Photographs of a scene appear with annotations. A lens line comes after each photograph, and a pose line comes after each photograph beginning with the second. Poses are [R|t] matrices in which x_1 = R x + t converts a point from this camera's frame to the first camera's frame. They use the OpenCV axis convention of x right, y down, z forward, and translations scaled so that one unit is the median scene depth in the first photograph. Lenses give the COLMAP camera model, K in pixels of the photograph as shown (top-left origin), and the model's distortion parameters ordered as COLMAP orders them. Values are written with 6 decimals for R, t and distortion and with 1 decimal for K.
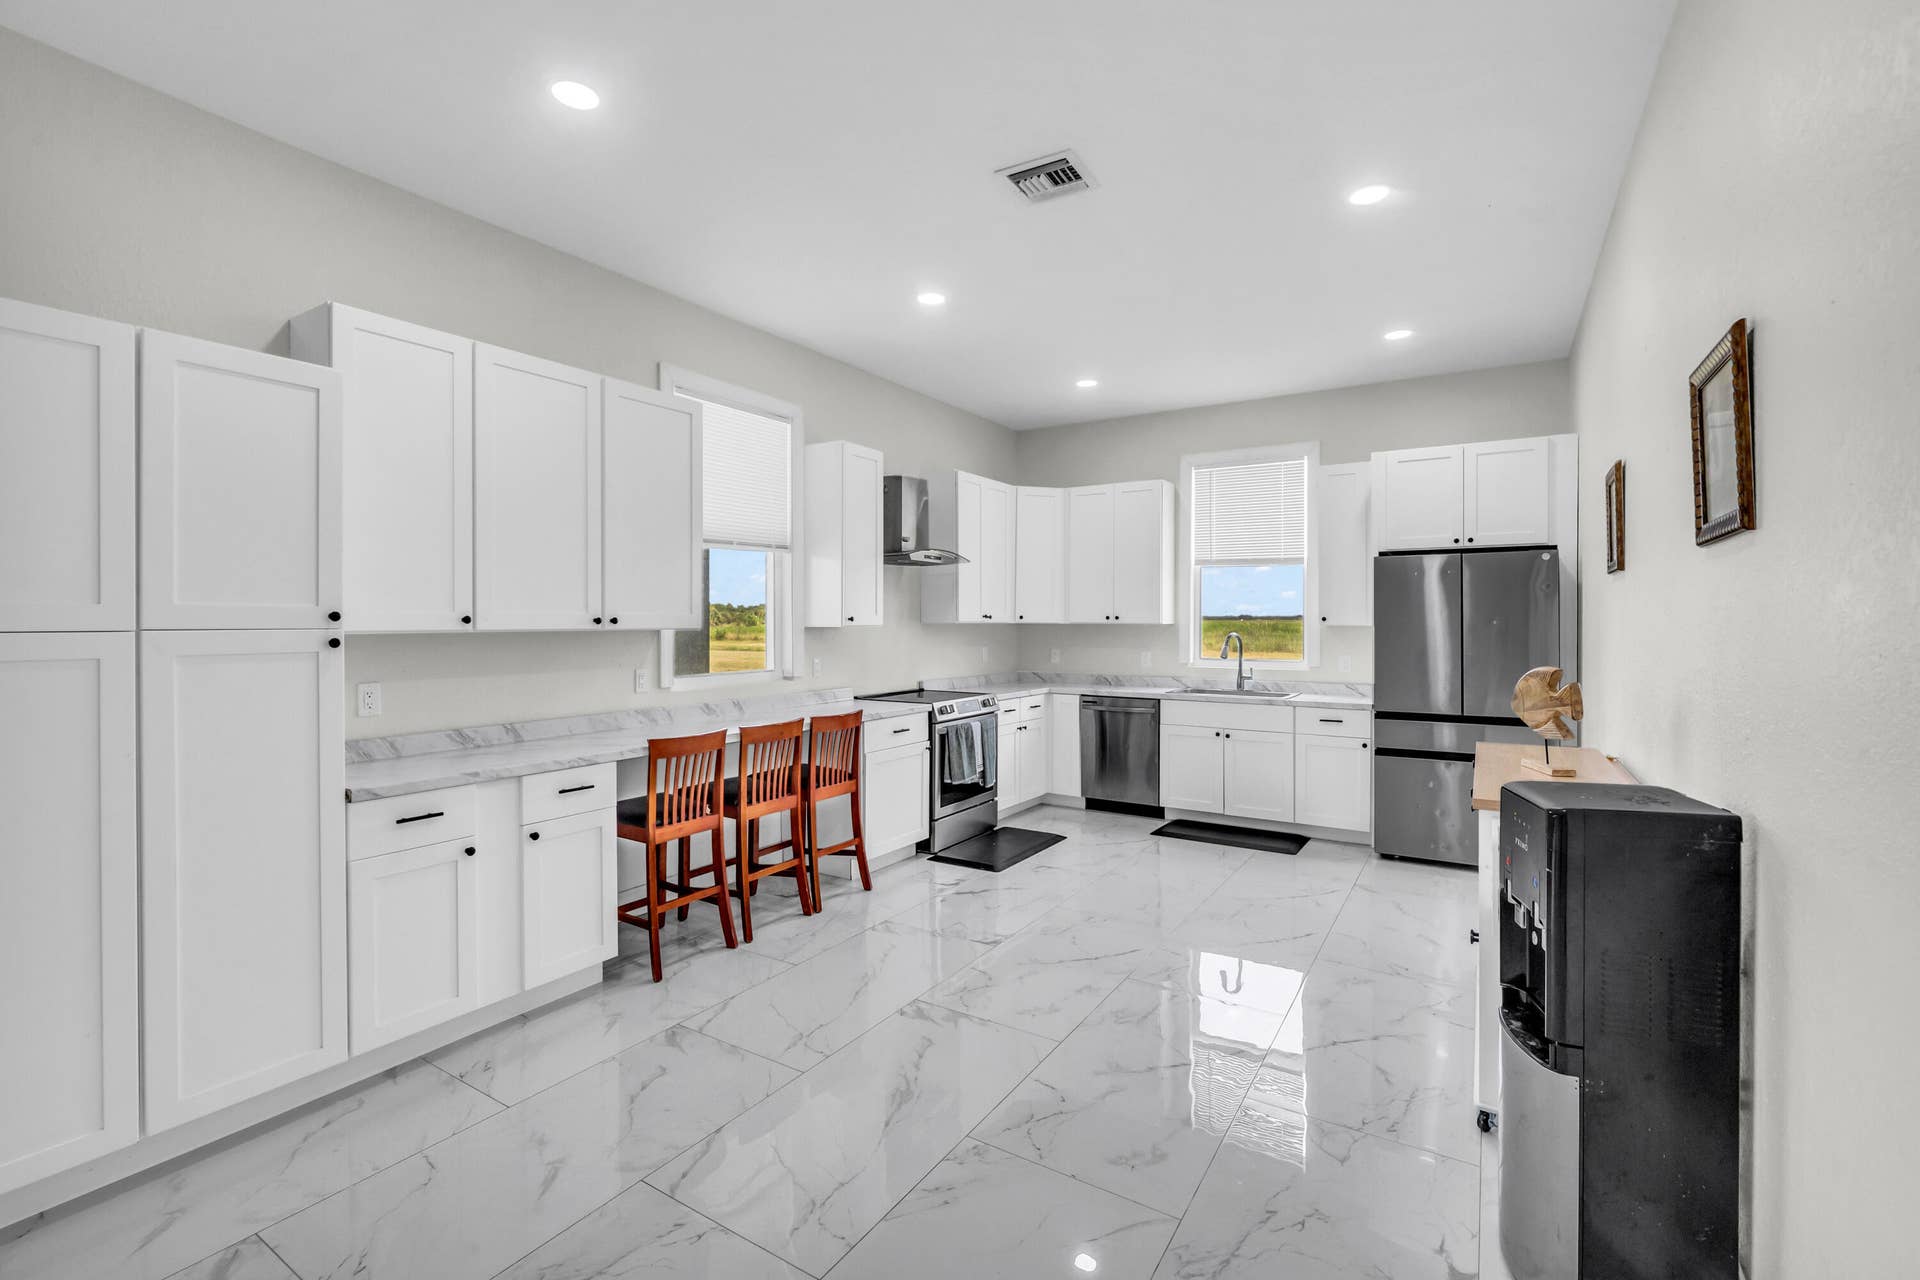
lens RADIAL K [[850.1, 0, 945.0], [0, 850.1, 623.6], [0, 0, 1]] dist [-0.017127, -0.000401]
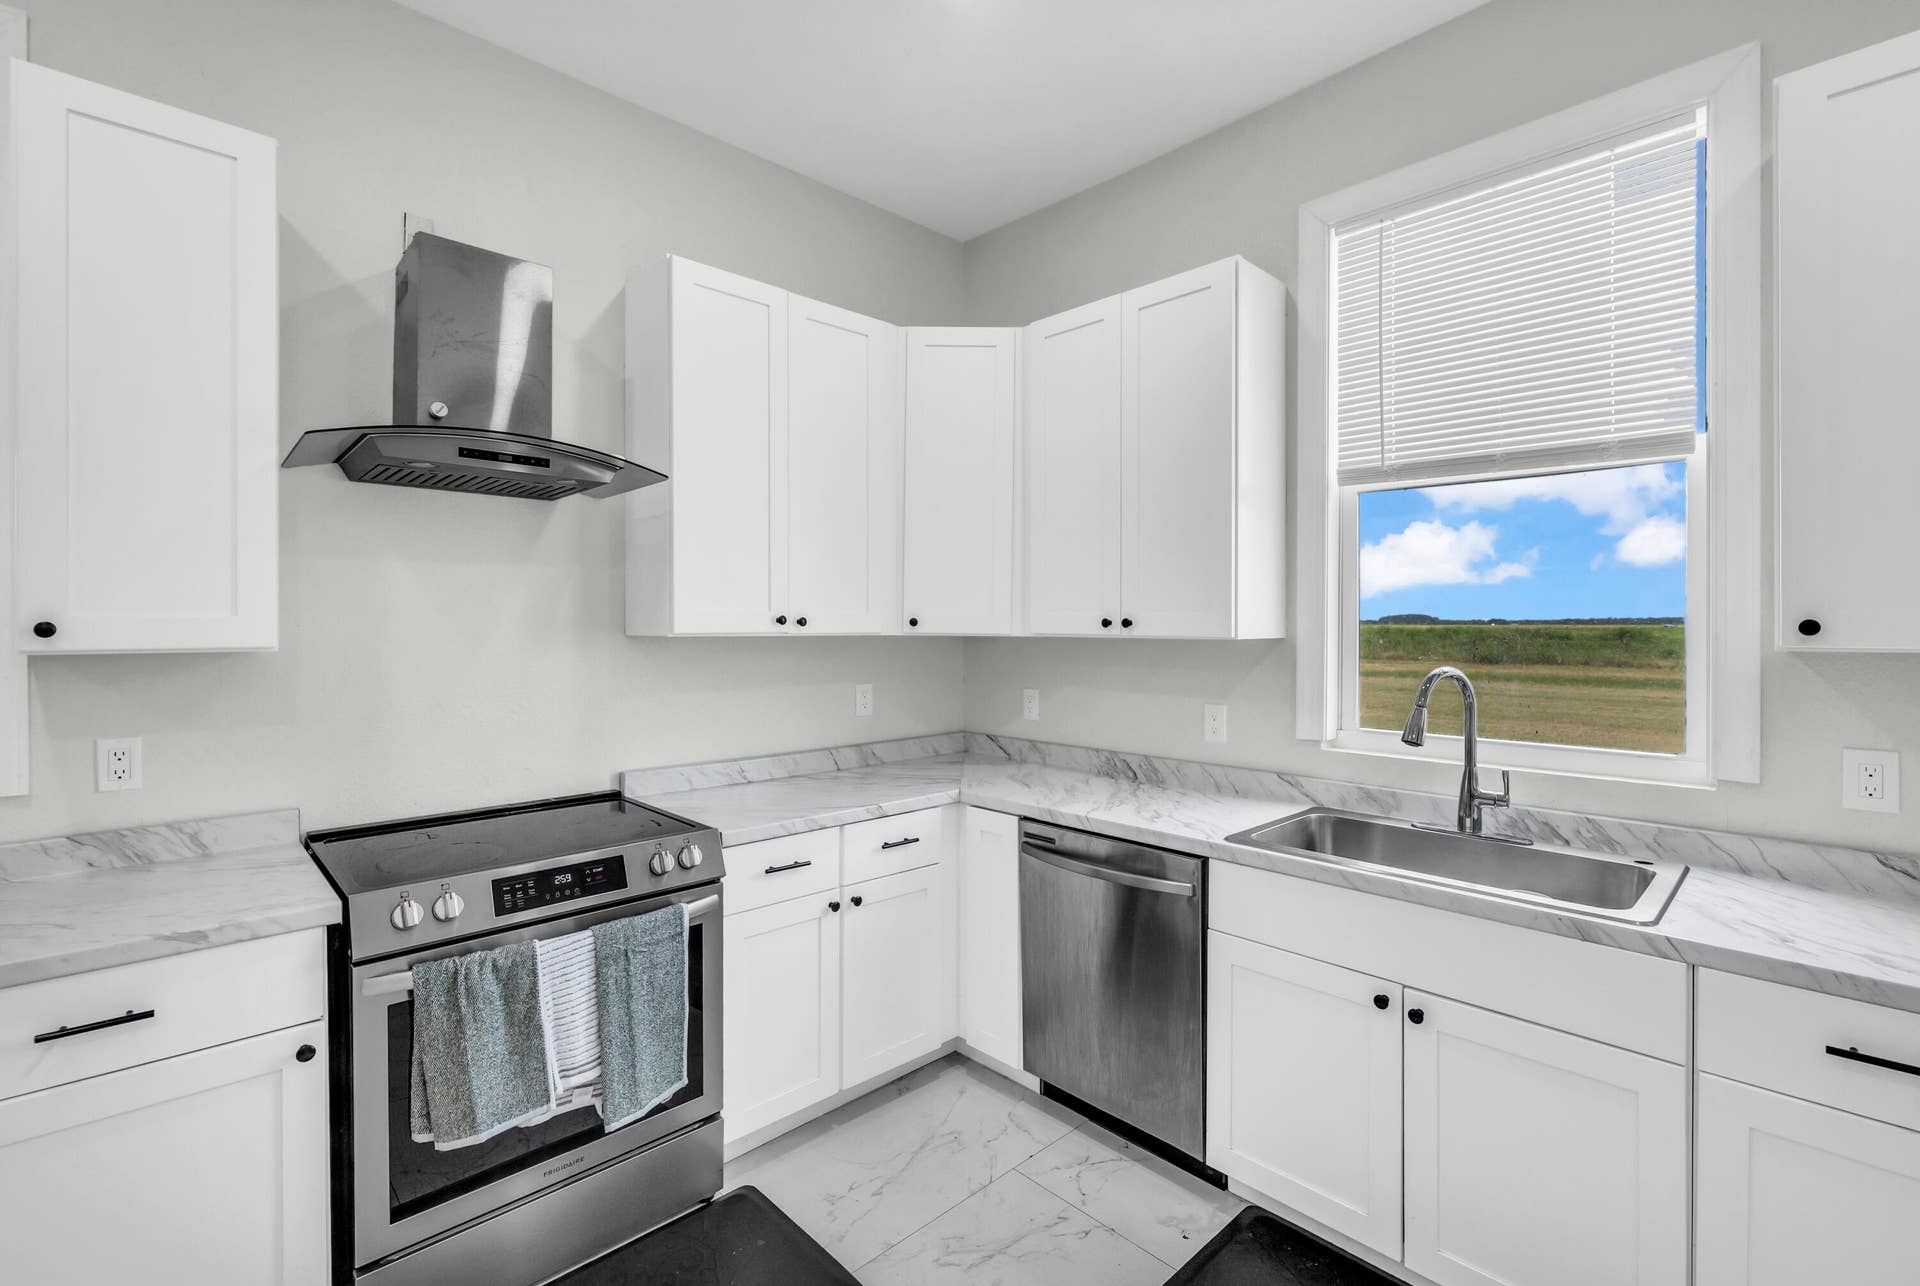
lens RADIAL K [[853.2, 0, 936.3], [0, 853.2, 619.4], [0, 0, 1]] dist [-0.003646, -0.000234]
pose [[0.968506, -0.003110, -0.248969, 0.221079], [0.001910, 0.999985, -0.005062, -0.006776], [0.248981, 0.004427, 0.968498, 0.601118]]
